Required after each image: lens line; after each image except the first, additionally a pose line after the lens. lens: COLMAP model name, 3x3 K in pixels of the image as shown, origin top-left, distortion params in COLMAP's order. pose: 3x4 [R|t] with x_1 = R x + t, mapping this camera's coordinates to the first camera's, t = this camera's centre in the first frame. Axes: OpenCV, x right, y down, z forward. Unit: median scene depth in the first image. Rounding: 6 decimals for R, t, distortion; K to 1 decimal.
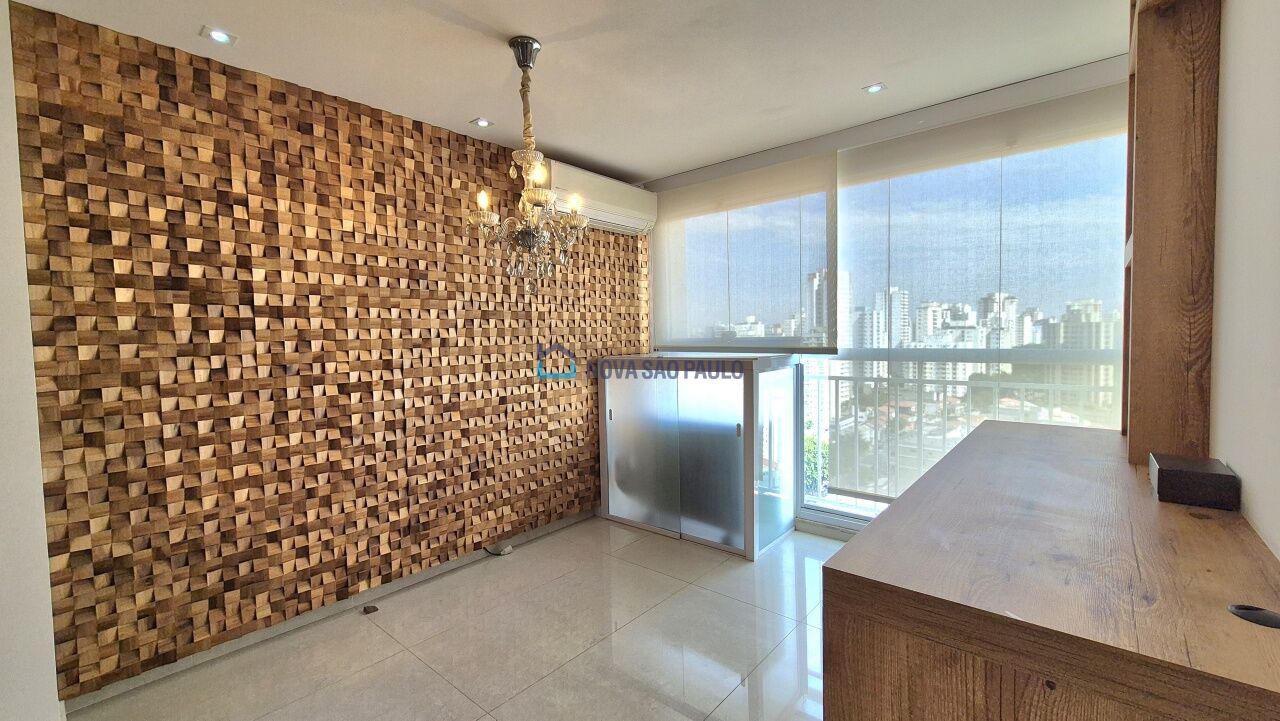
lens RADIAL K [[521.8, 0, 644.3], [0, 521.8, 353.6], [0, 0, 1]] dist [0.000121, 0.000409]
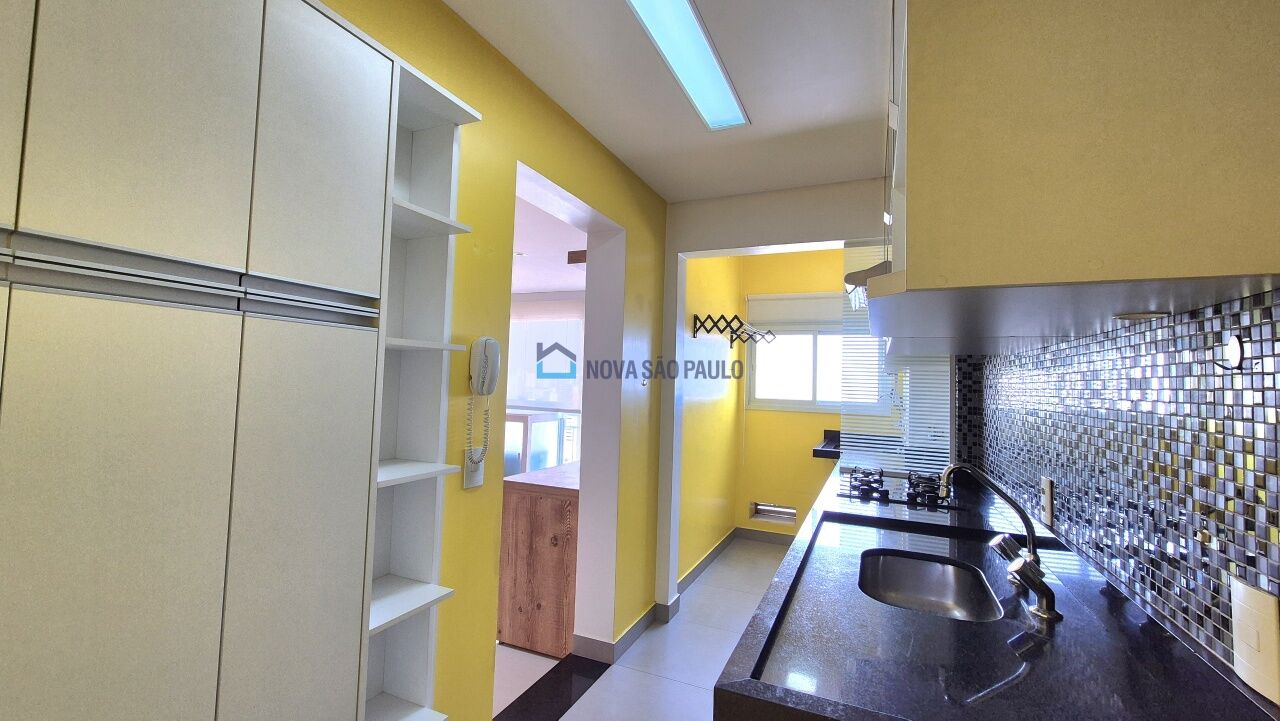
lens RADIAL K [[521.8, 0, 644.3], [0, 521.8, 353.6], [0, 0, 1]] dist [0.000121, 0.000409]
pose [[0.956759, 0.062885, 0.284003, 0.068980], [-0.036032, 0.994454, -0.098808, -0.035644], [-0.288642, 0.084302, 0.953719, -0.796350]]
